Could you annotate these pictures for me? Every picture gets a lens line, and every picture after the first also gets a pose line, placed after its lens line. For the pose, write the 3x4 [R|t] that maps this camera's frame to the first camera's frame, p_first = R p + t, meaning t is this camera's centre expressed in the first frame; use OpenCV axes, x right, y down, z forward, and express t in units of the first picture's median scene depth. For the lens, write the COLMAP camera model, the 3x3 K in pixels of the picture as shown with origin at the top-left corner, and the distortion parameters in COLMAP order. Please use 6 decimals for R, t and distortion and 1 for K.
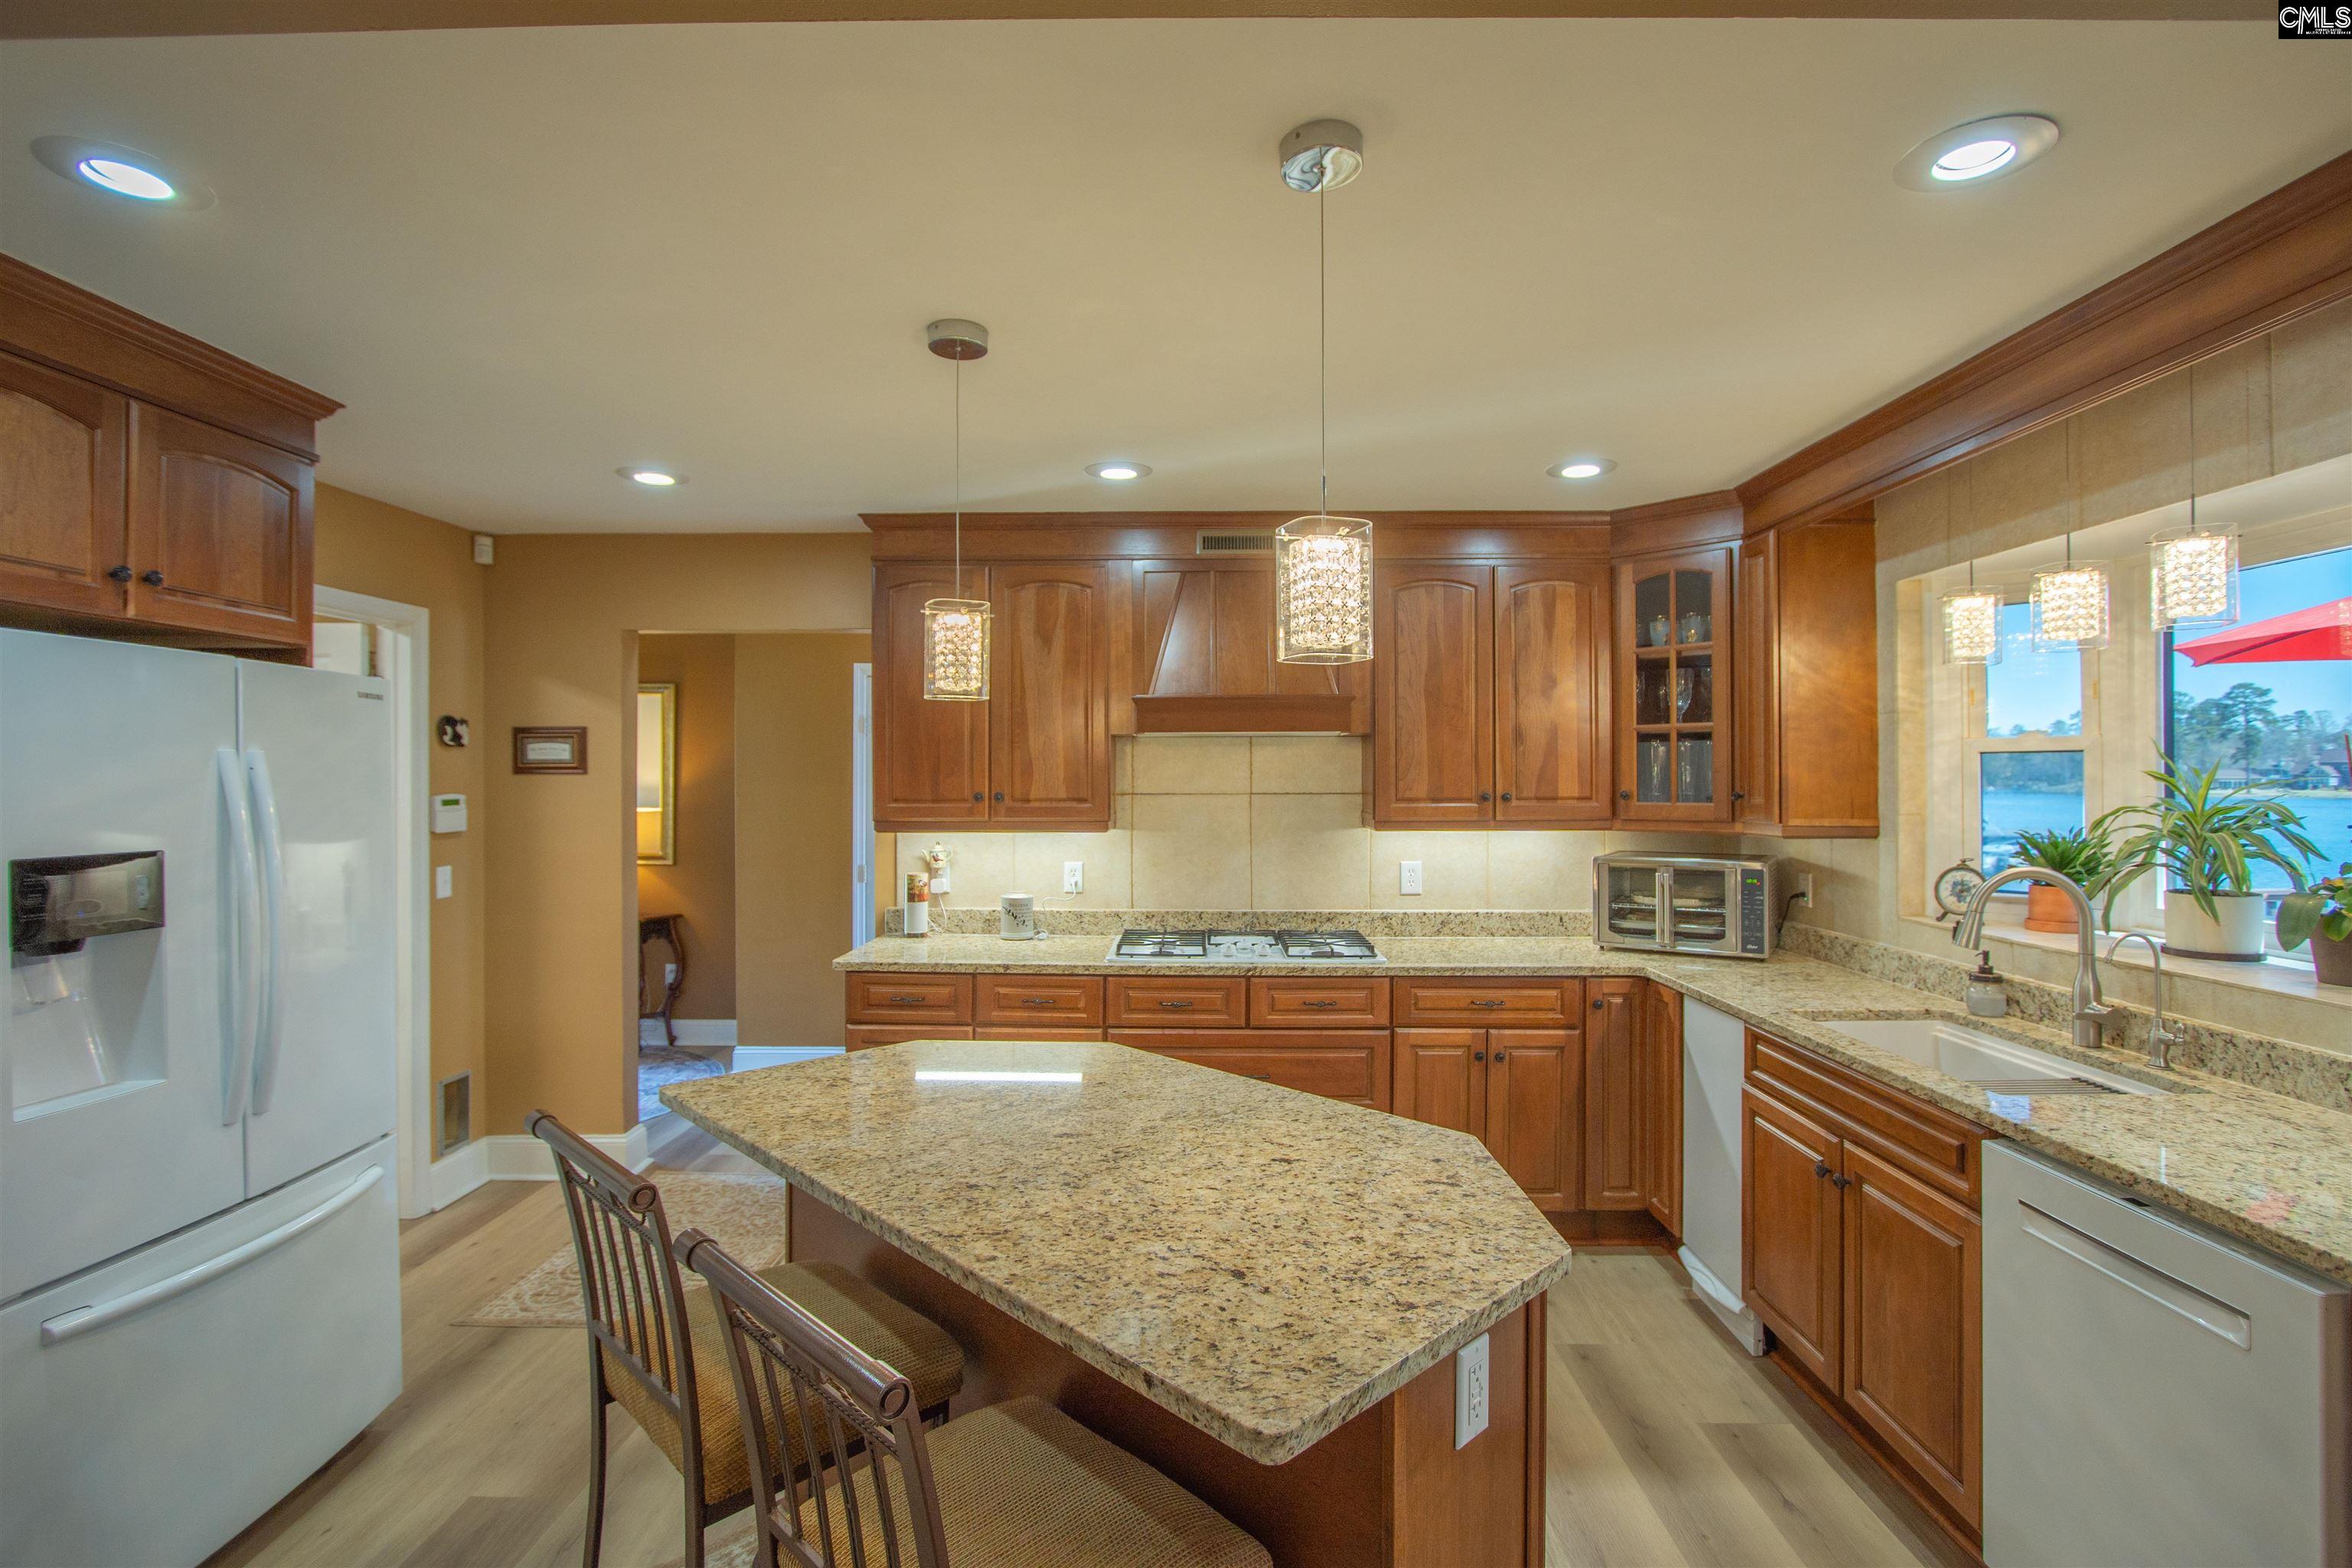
lens RADIAL K [[1043.7, 0, 1141.4], [0, 1043.7, 775.1], [0, 0, 1]] dist [-0.021532, 0.000682]
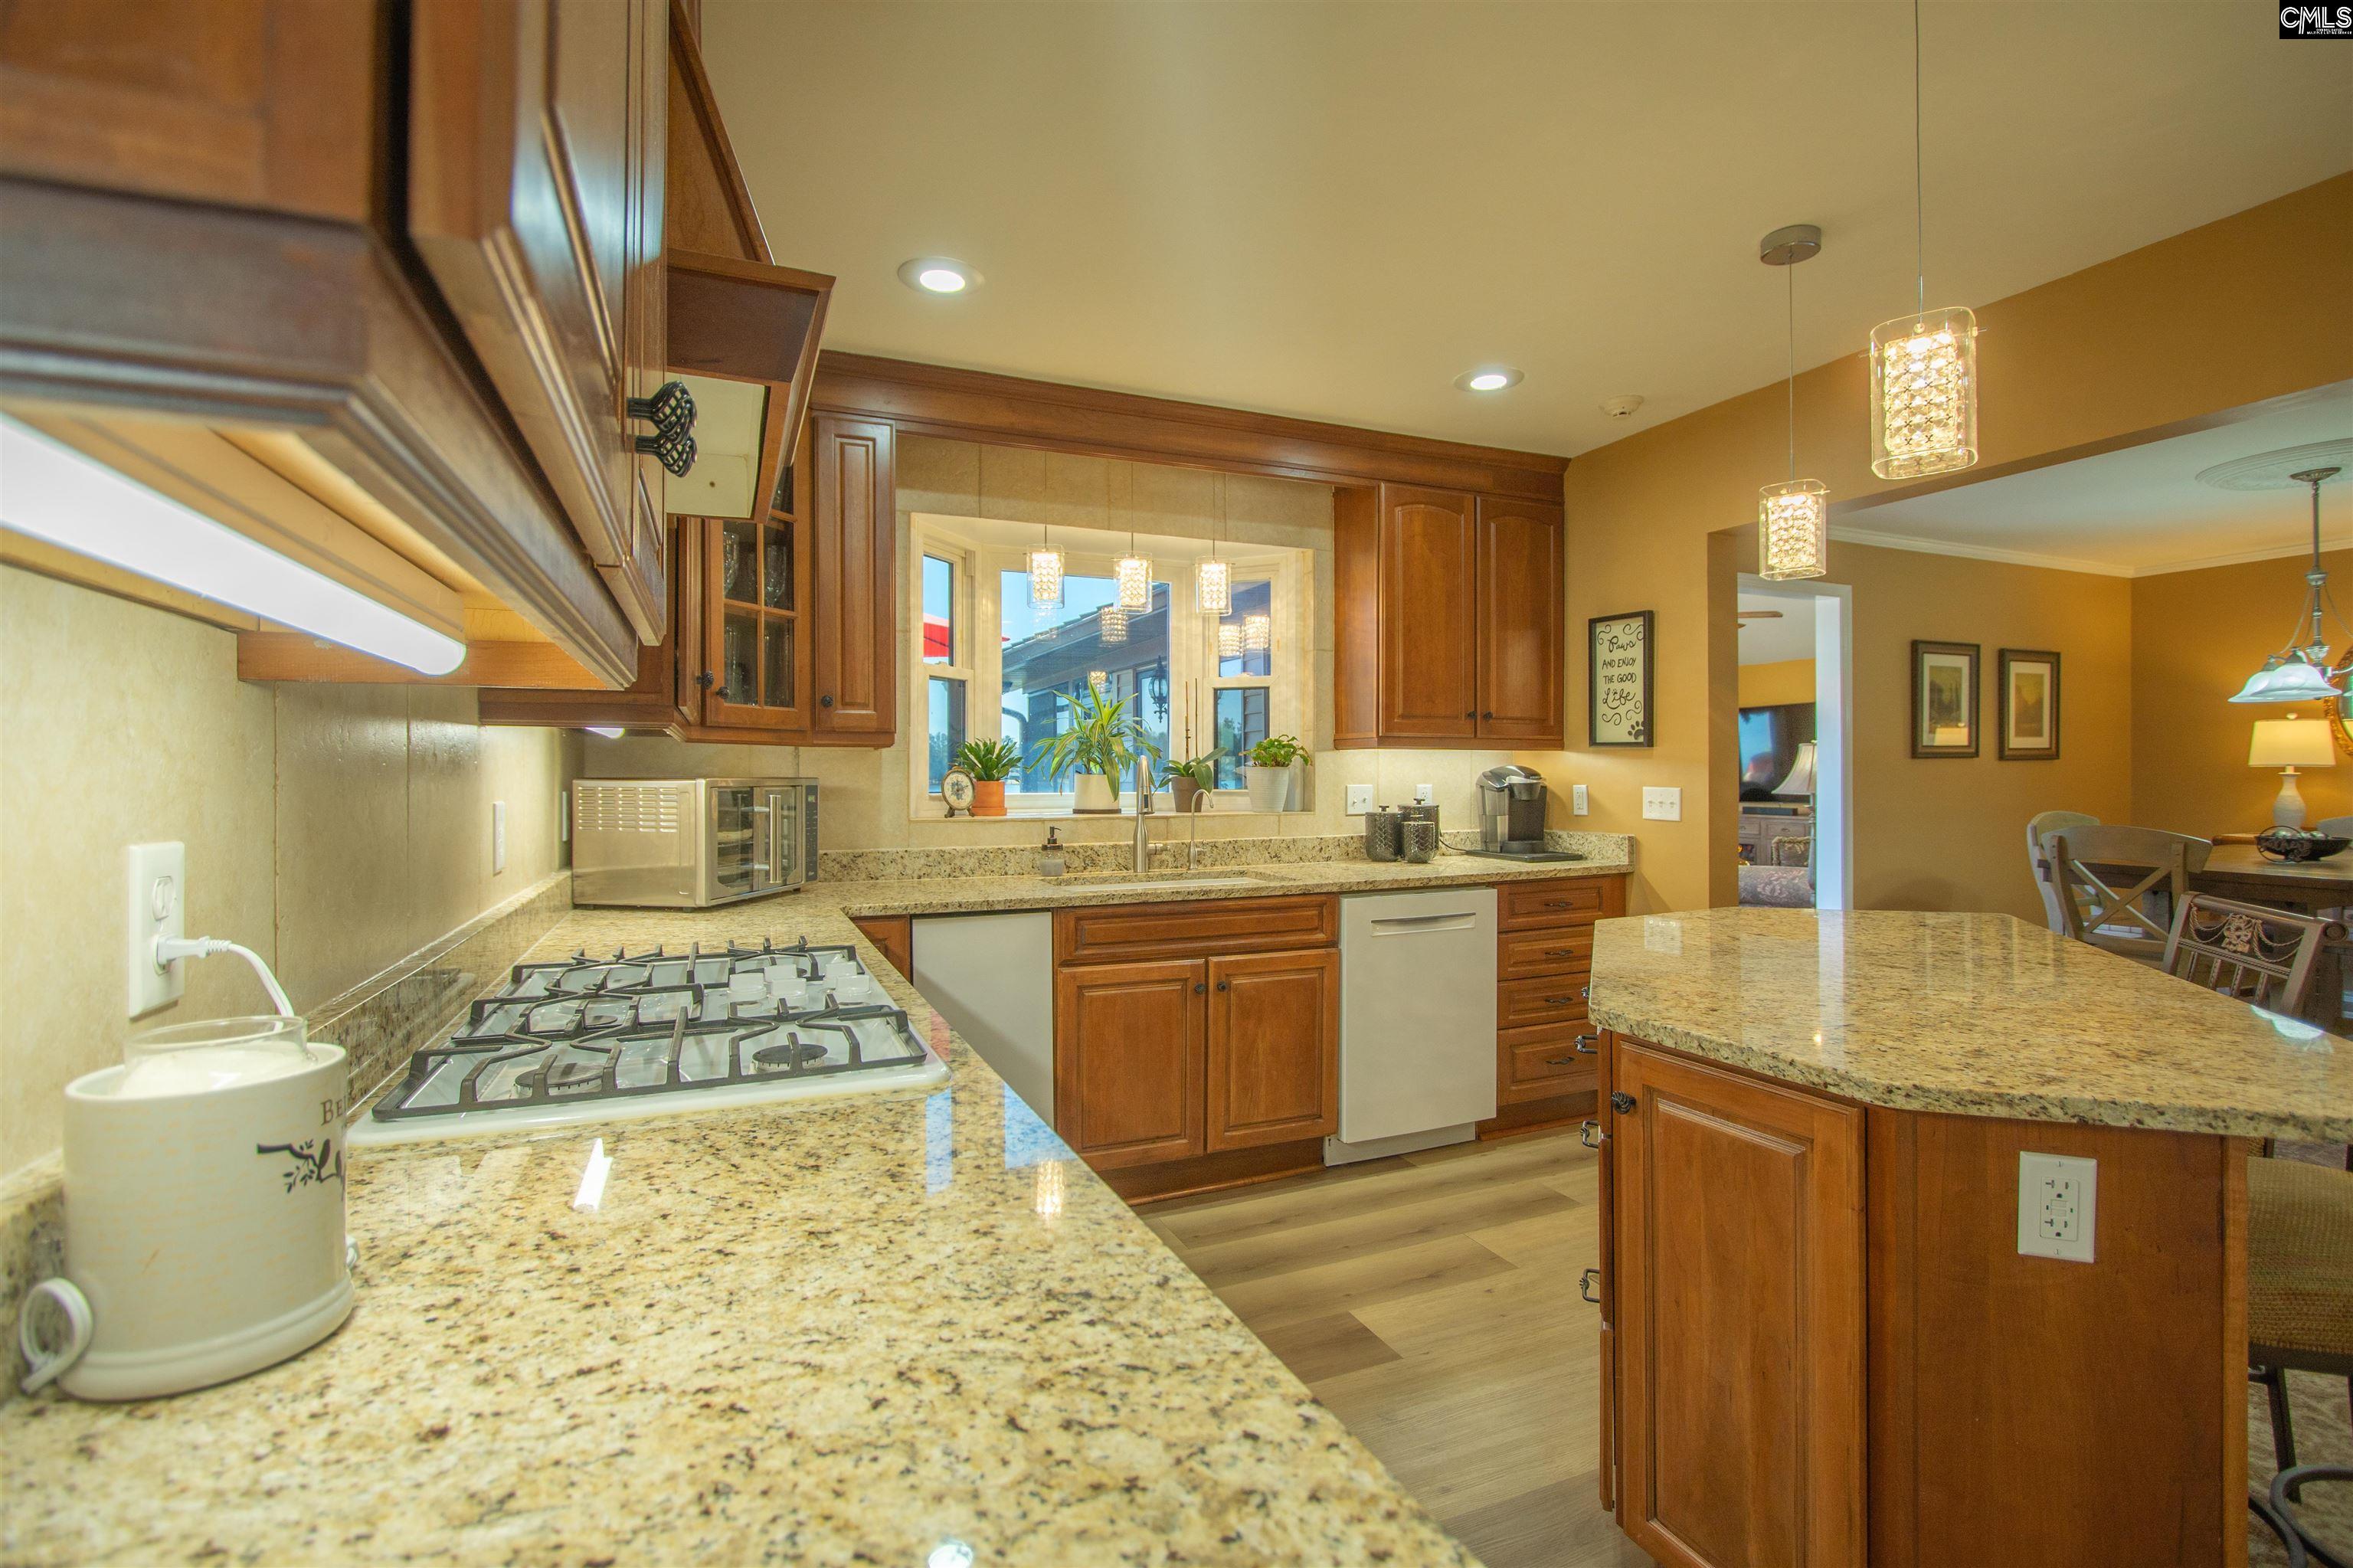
lens RADIAL K [[1114.8, 0, 1138.9], [0, 1114.8, 783.6], [0, 0, 1]] dist [-0.022294, 0.000139]
pose [[-0.425130, 0.003388, 0.905126, -0.388027], [0.000820, 0.999994, -0.003358, 0.092211], [-0.905132, -0.000685, -0.425130, 1.145775]]
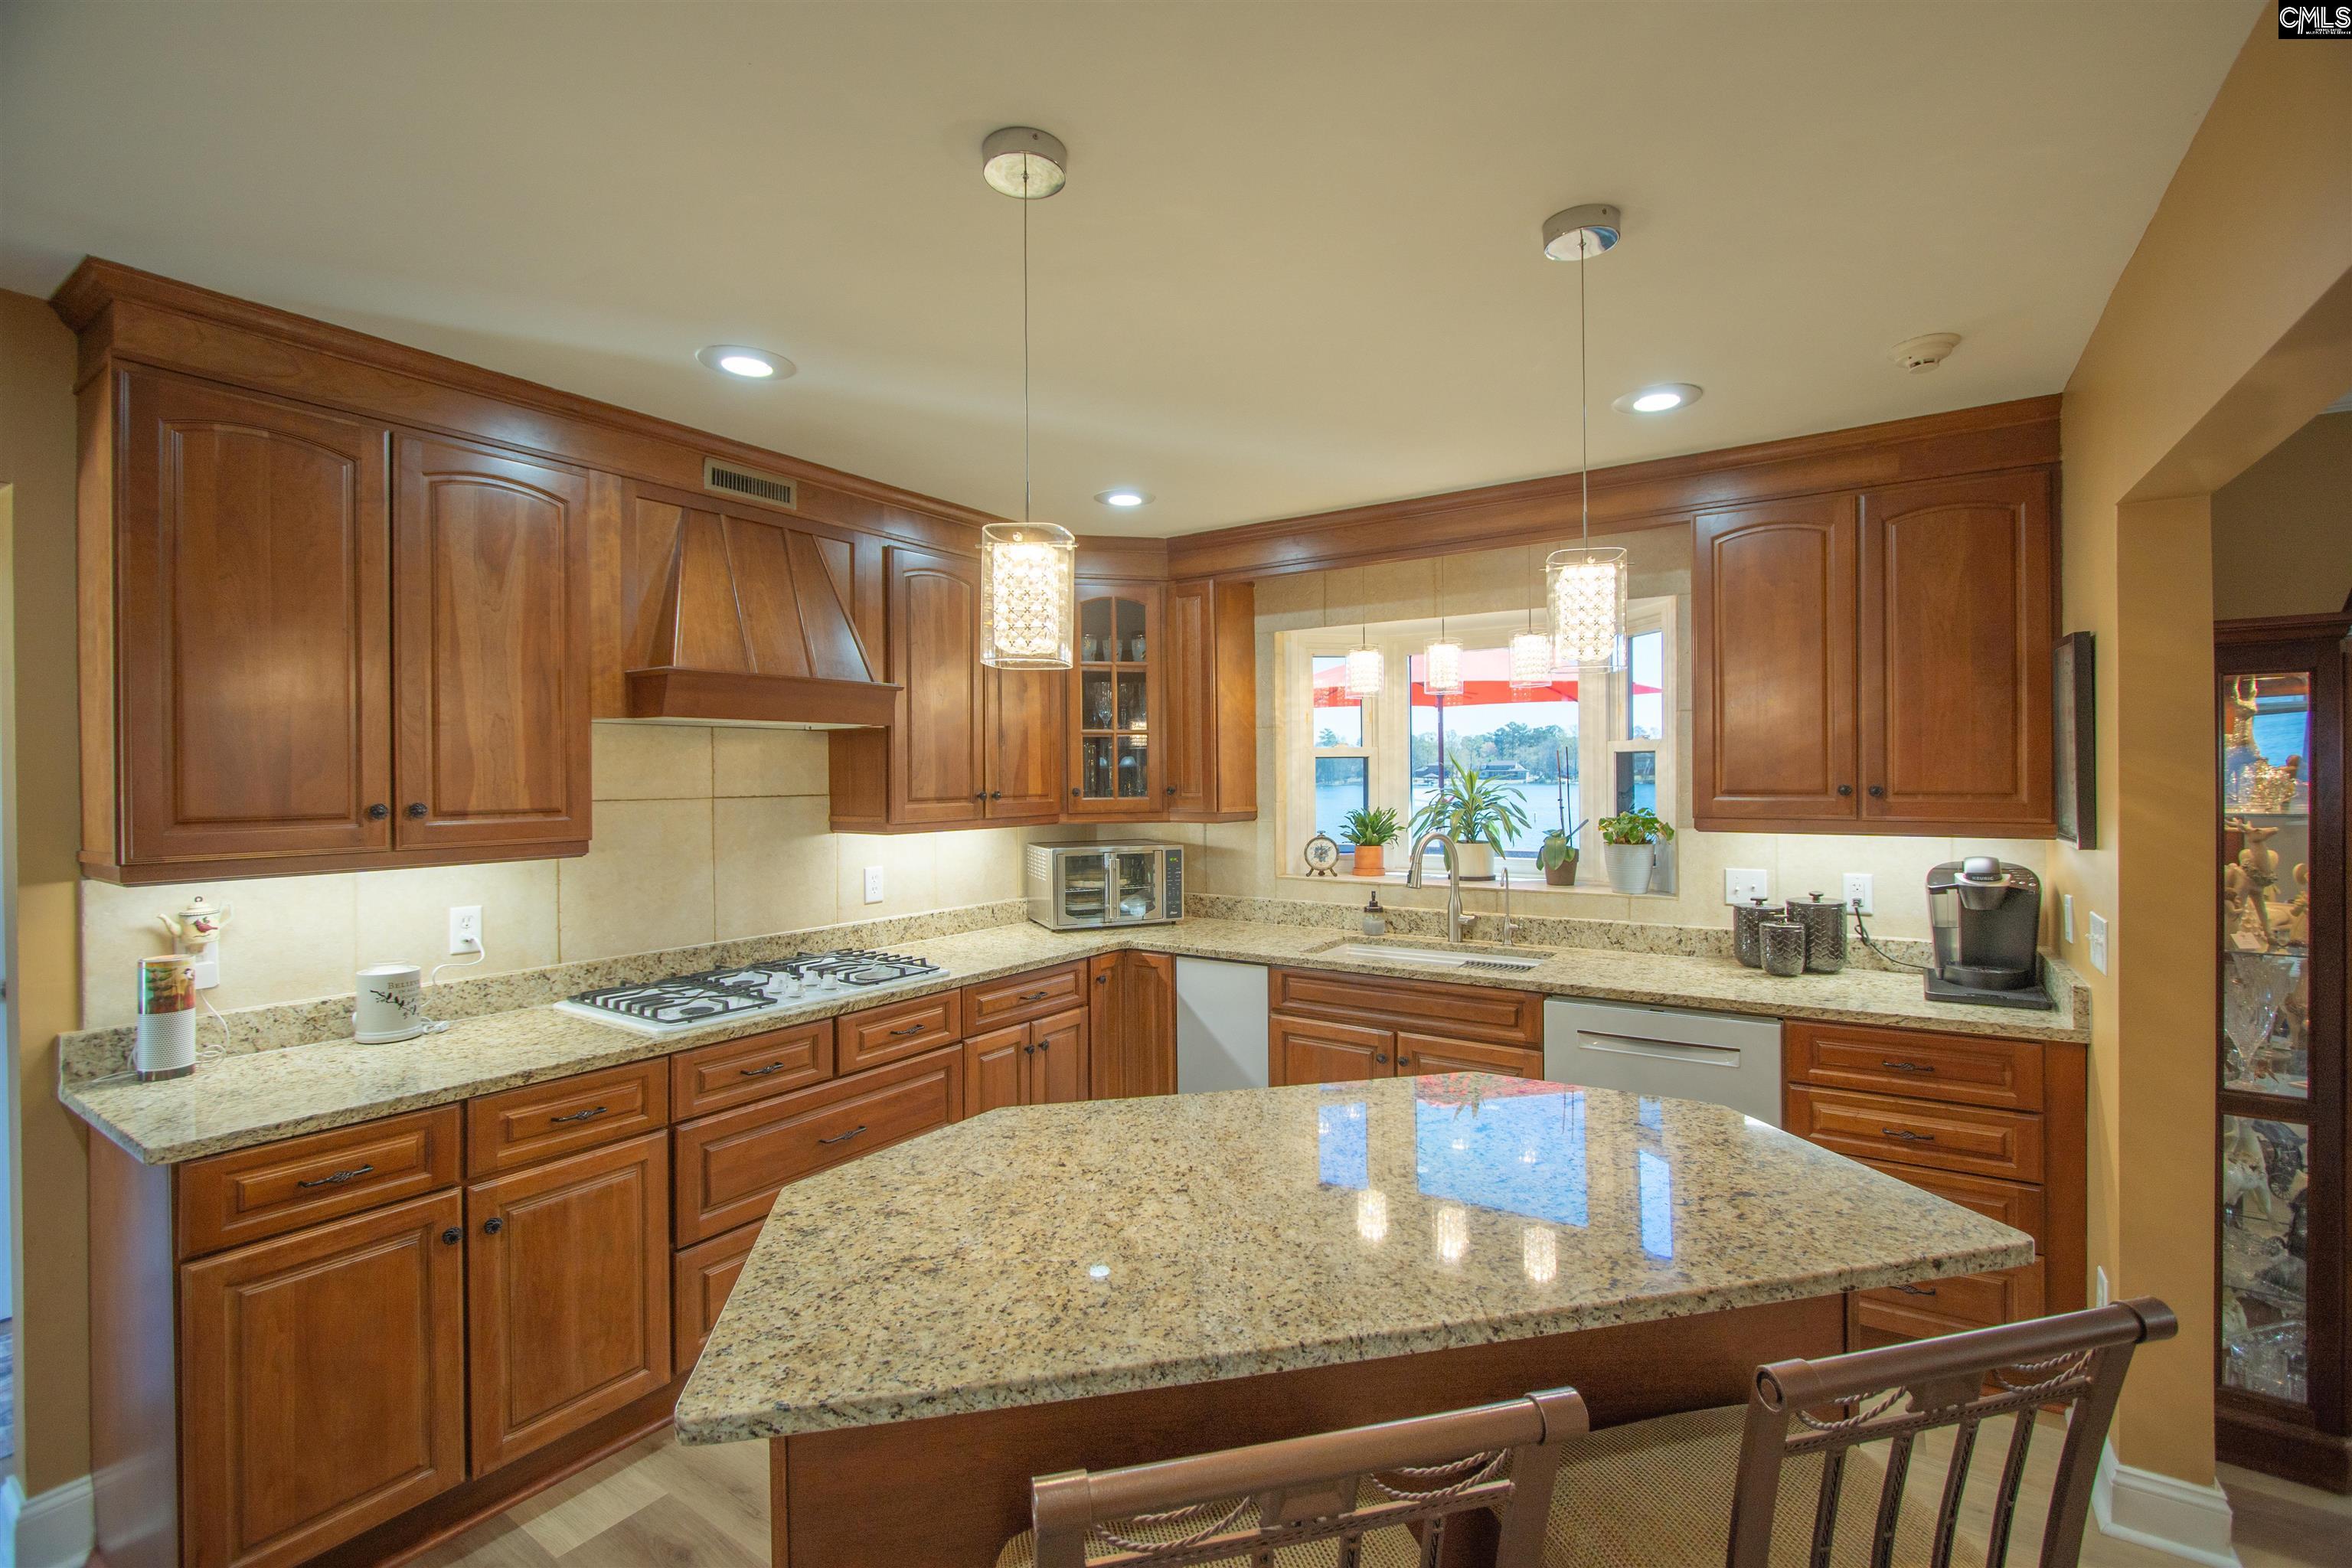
lens RADIAL K [[1043.7, 0, 1141.4], [0, 1043.7, 775.1], [0, 0, 1]] dist [-0.021532, 0.000682]
pose [[0.544402, -0.001399, 0.838824, -0.472007], [0.003842, 0.999992, -0.000826, 0.002753], [-0.838816, 0.003673, 0.544403, 0.352544]]
